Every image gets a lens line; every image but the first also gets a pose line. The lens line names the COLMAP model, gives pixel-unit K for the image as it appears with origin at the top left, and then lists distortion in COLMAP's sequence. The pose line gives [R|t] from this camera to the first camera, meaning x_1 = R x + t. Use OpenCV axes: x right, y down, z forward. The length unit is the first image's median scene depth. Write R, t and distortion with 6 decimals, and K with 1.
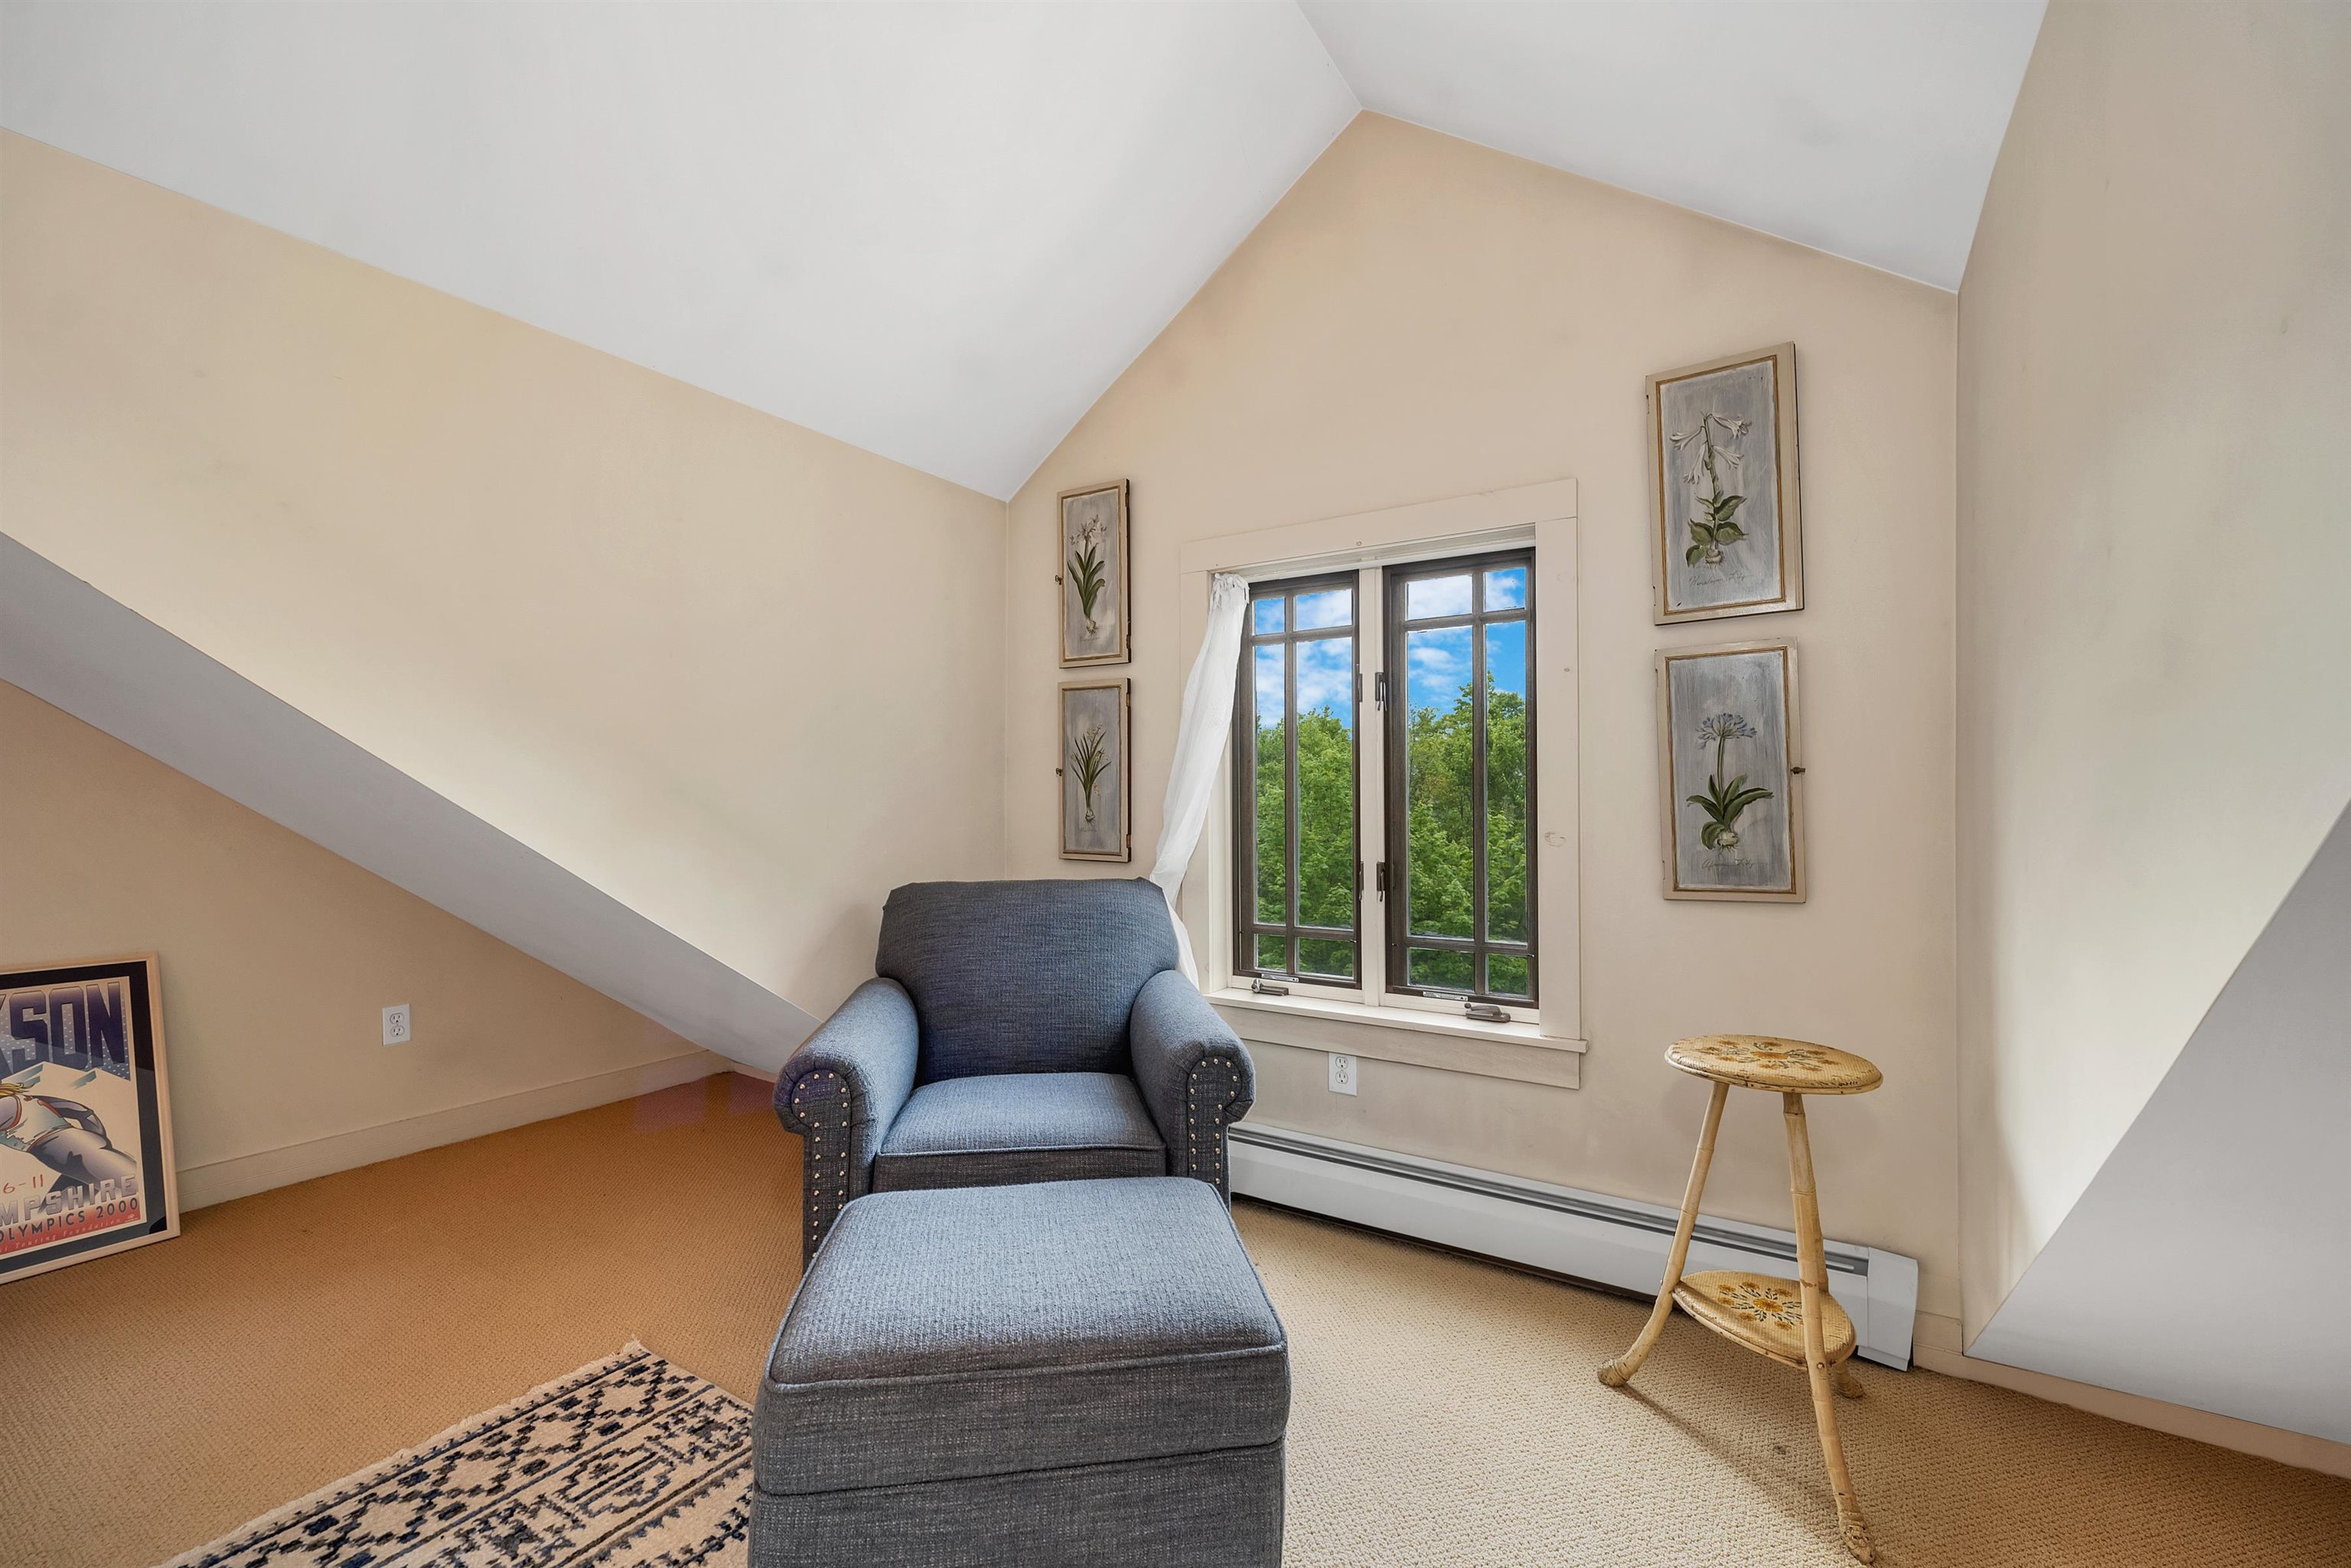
lens RADIAL K [[975.9, 0, 1175.5], [0, 975.9, 784.0], [0, 0, 1]] dist [0.000023, 0.000065]
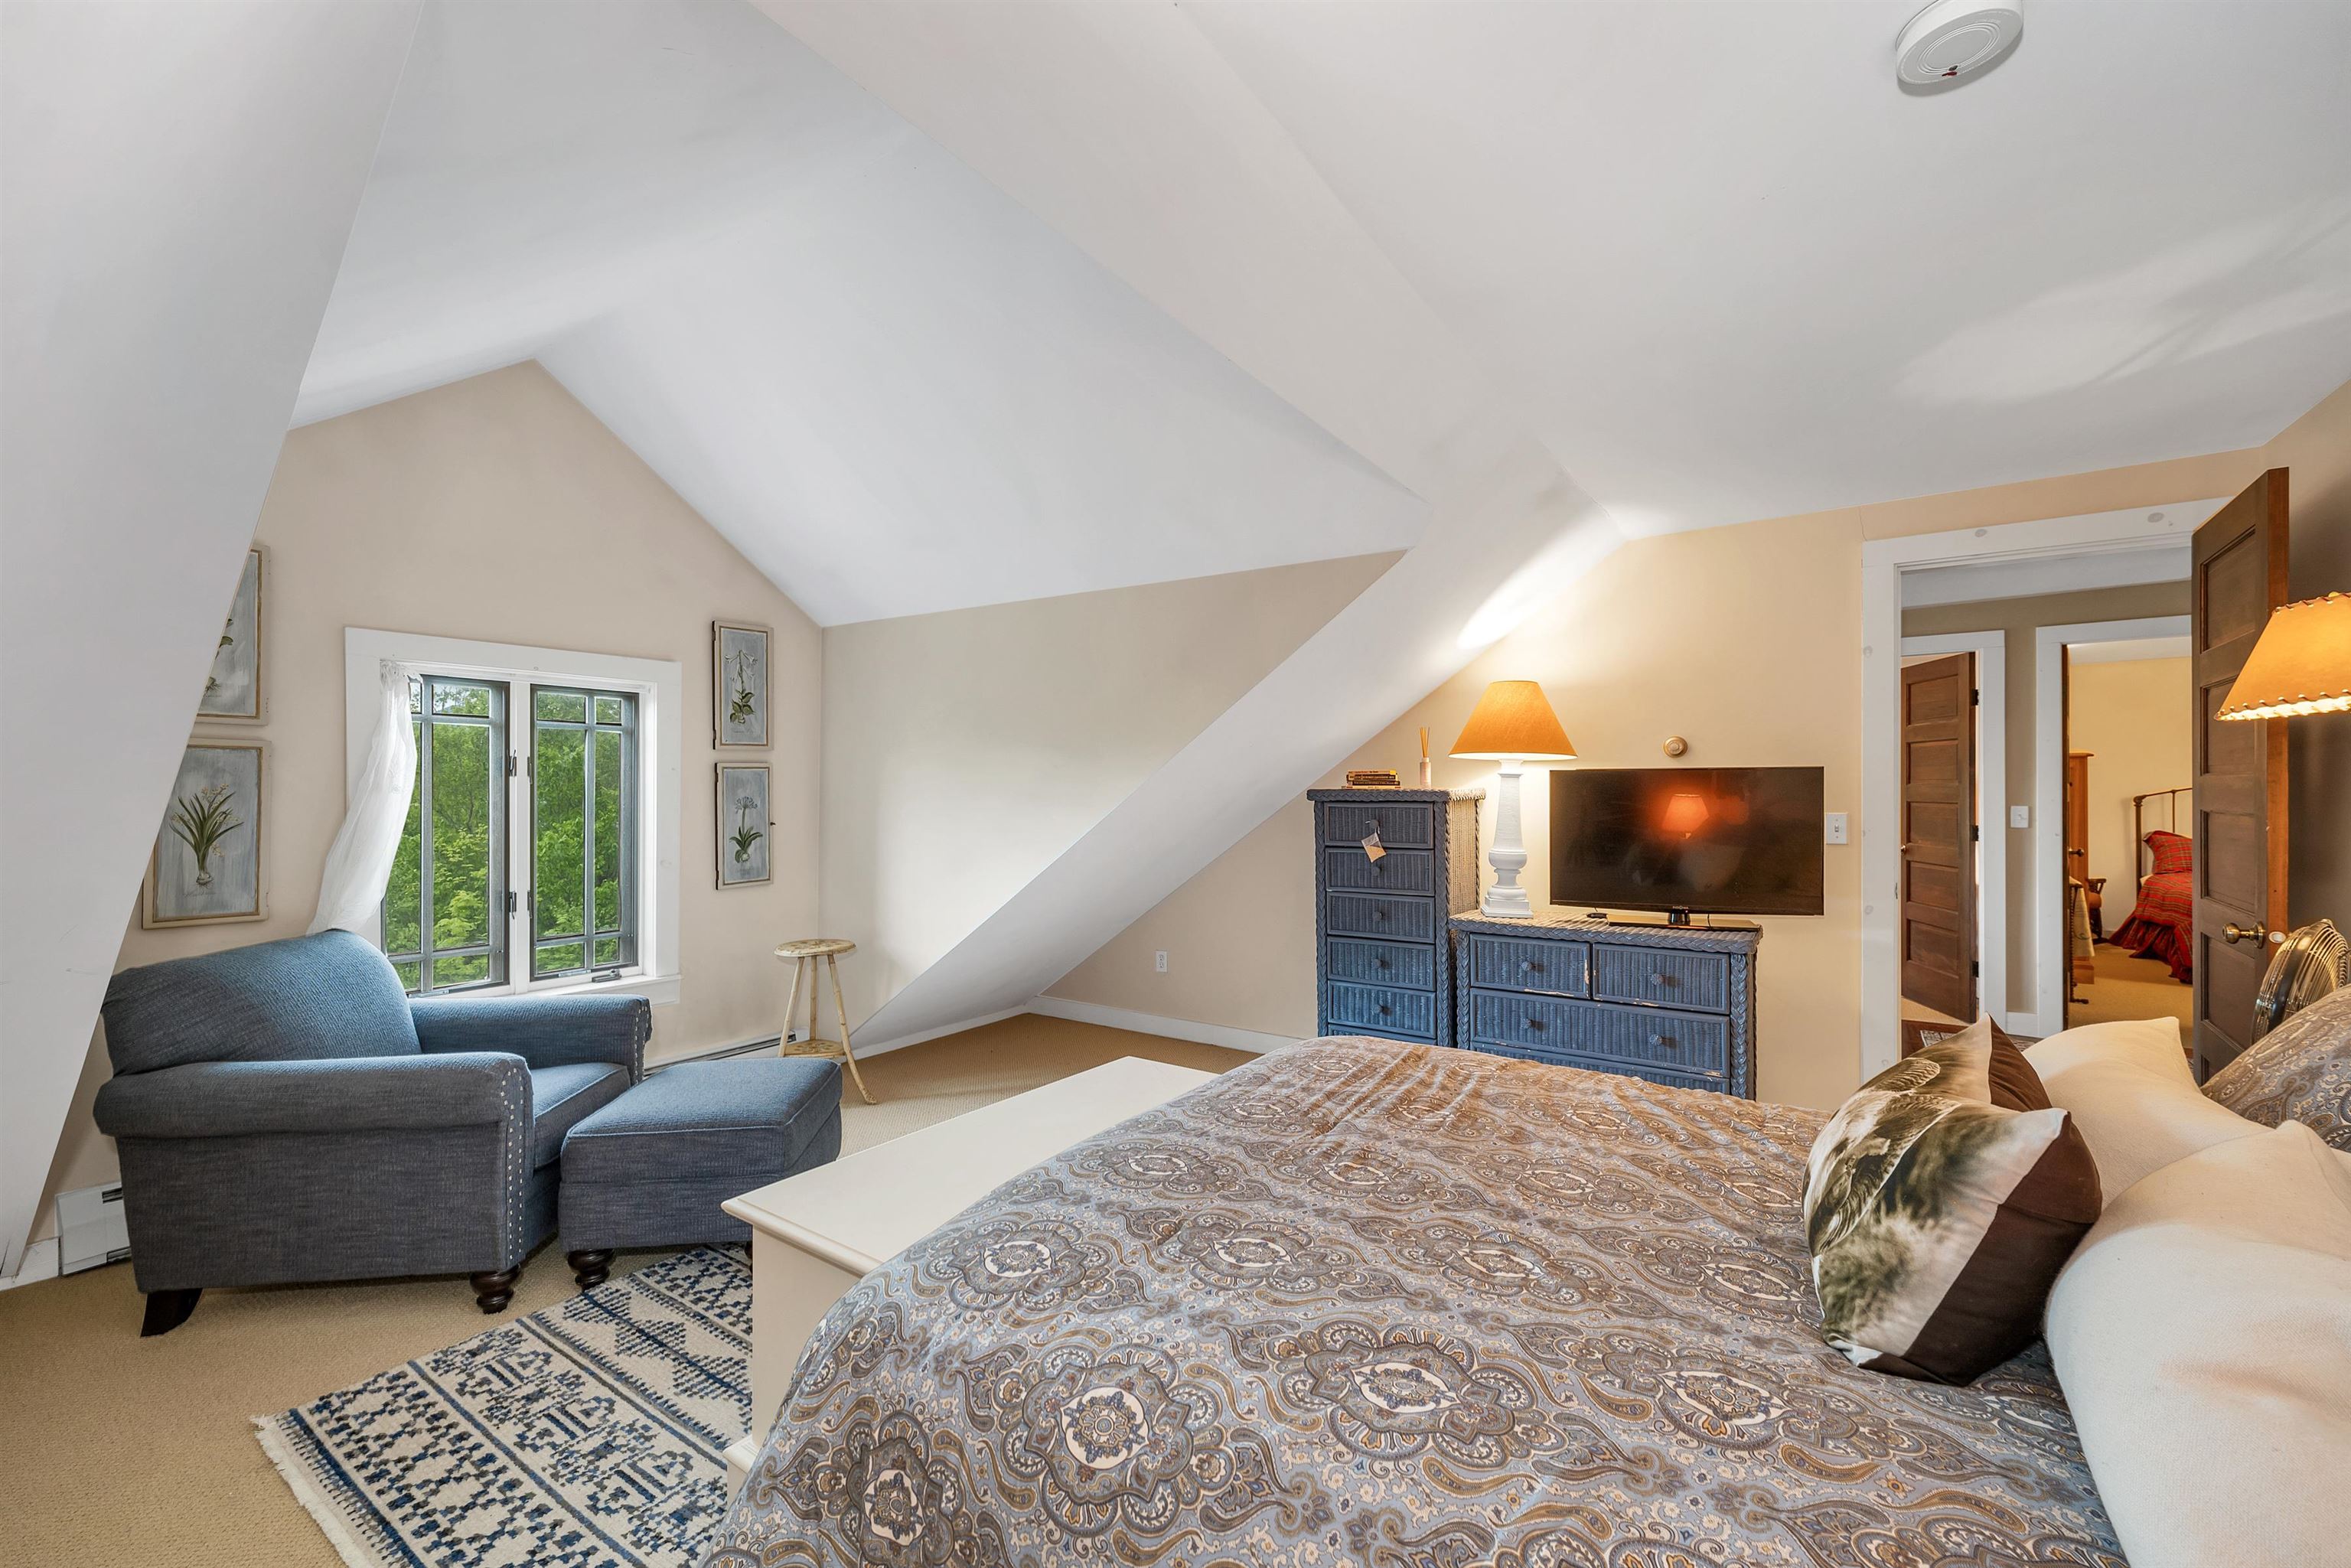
lens RADIAL K [[975.9, 0, 1175.5], [0, 975.9, 784.0], [0, 0, 1]] dist [0.000023, 0.000065]
pose [[0.042929, 0.008042, 0.999046, -1.149523], [-0.011226, 0.999908, -0.007566, -0.073446], [-0.999015, -0.010891, 0.043016, -0.000044]]
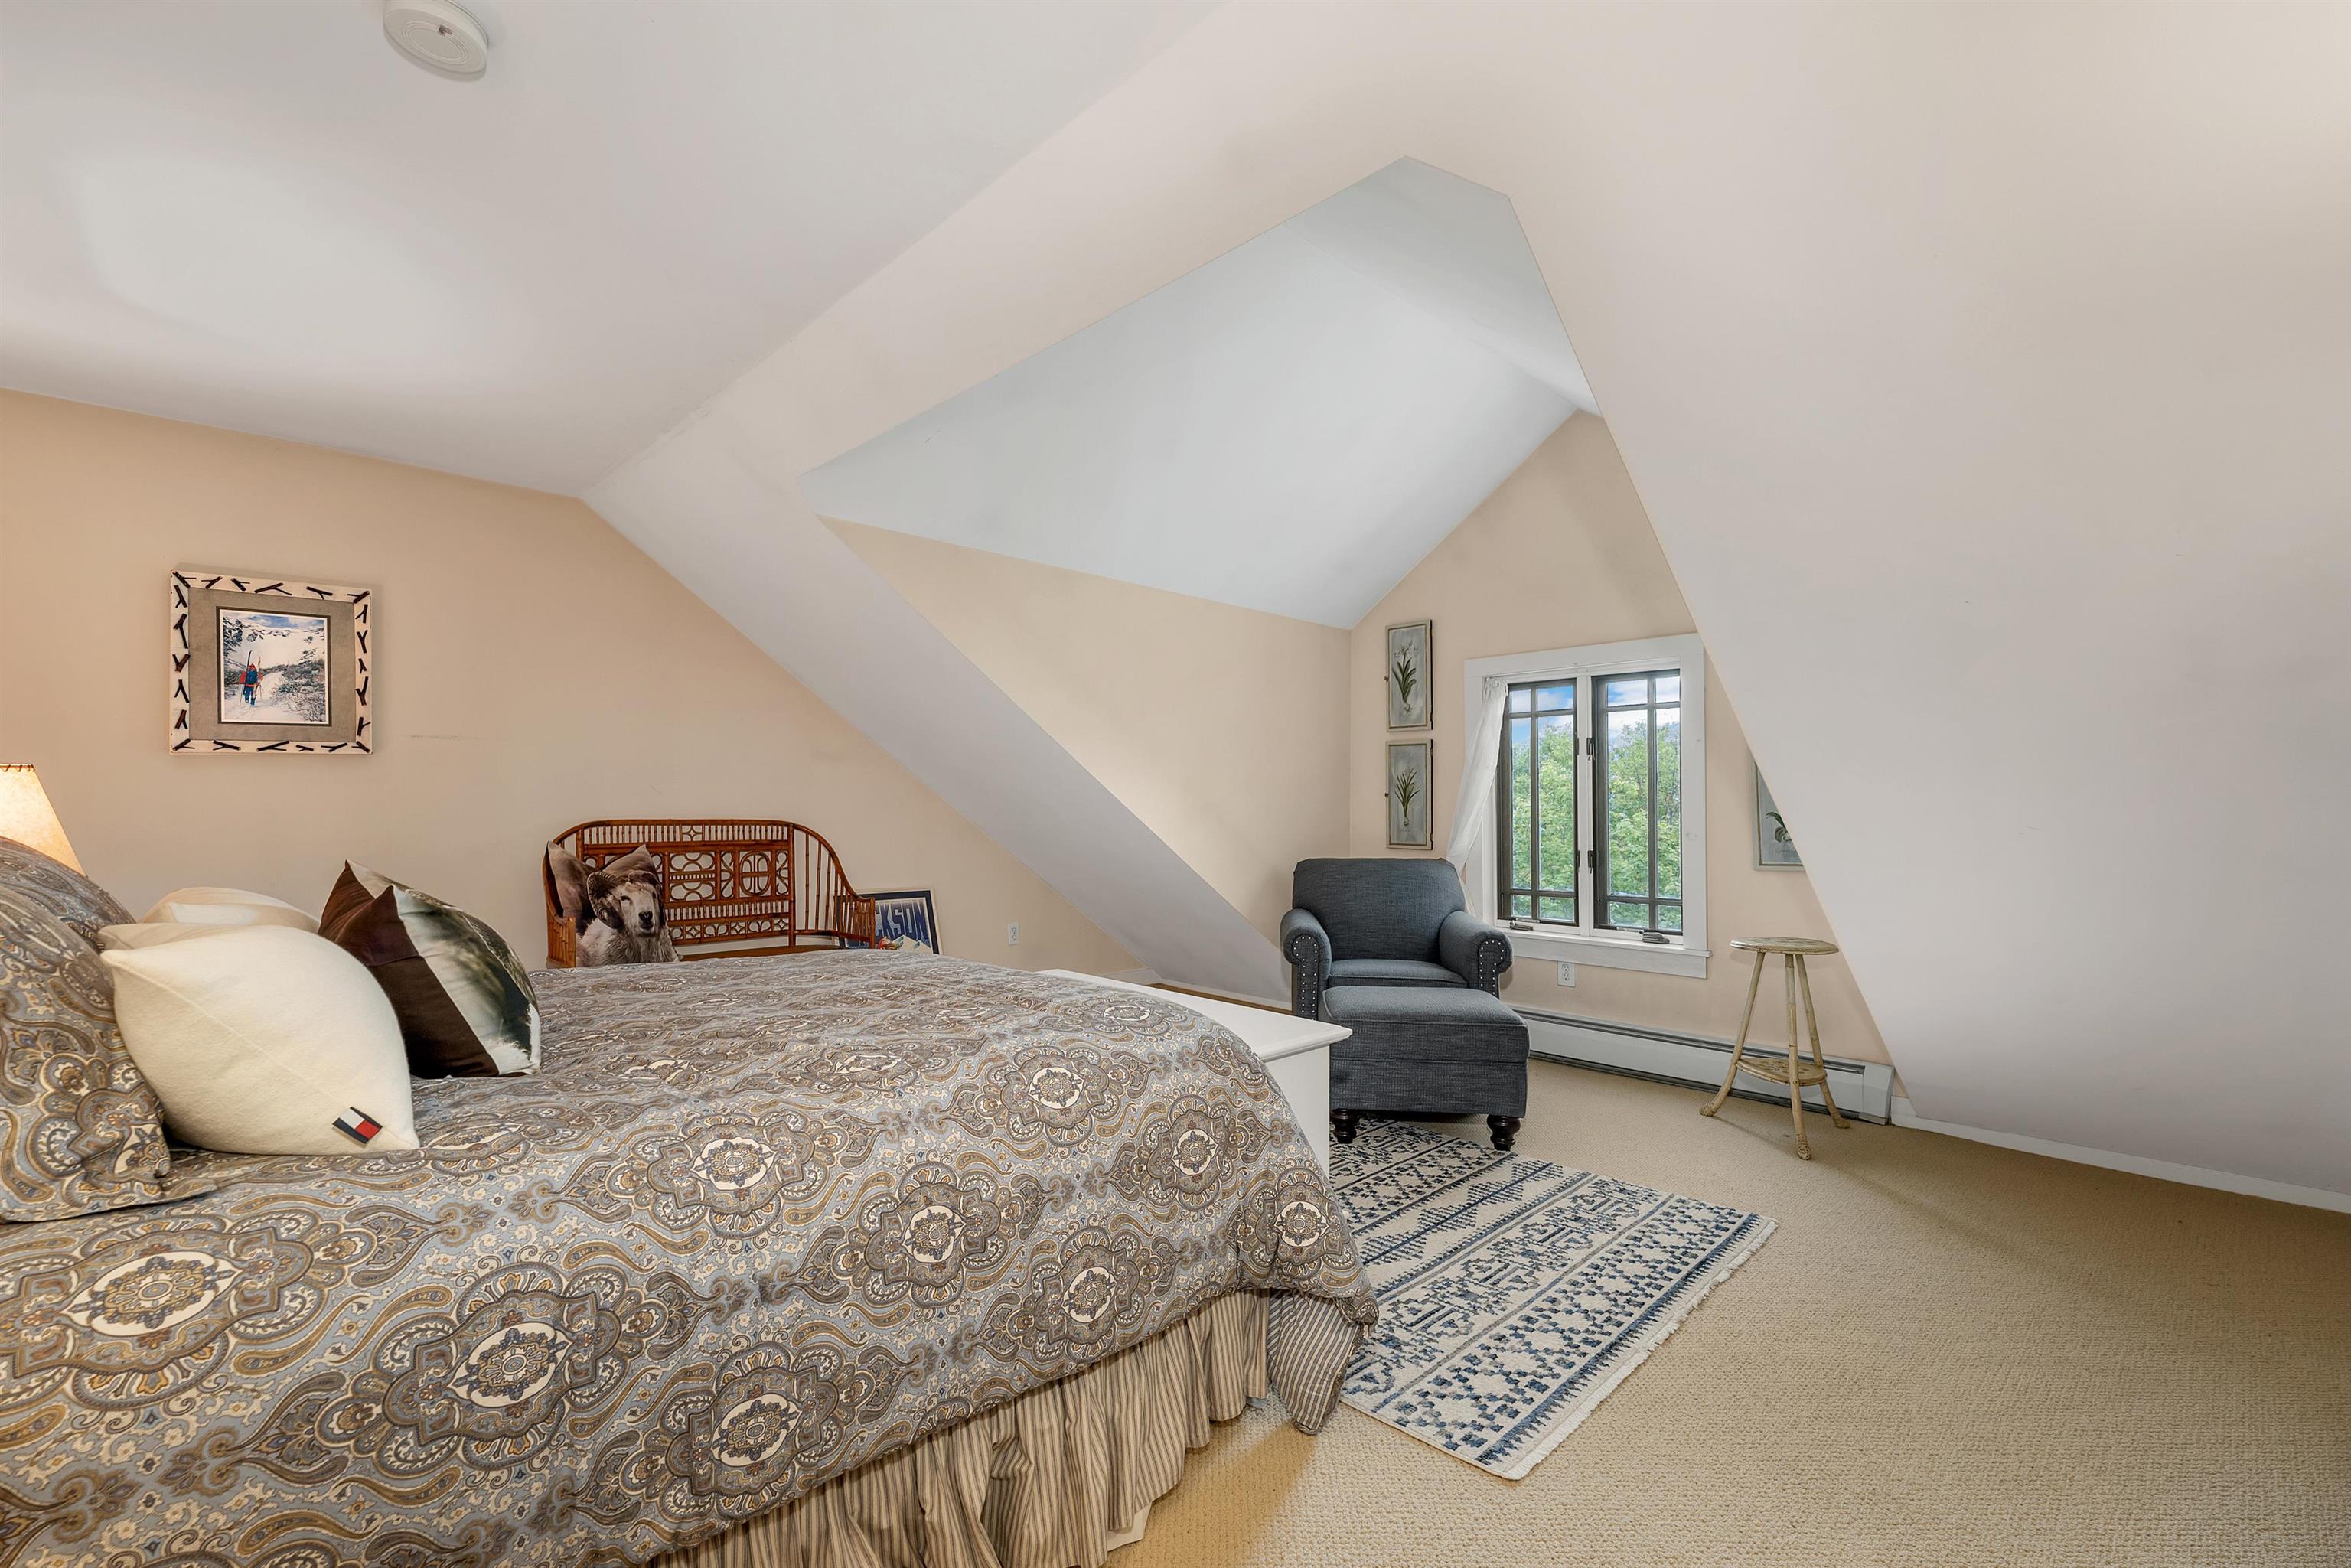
lens RADIAL K [[995.4, 0, 1175.5], [0, 995.4, 784.0], [0, 0, 1]] dist [-0.000890, -0.001305]
pose [[0.971469, -0.000767, -0.237165, -0.077283], [-0.001690, 0.999947, -0.010154, -0.015759], [0.237161, 0.010265, 0.971416, -0.829703]]
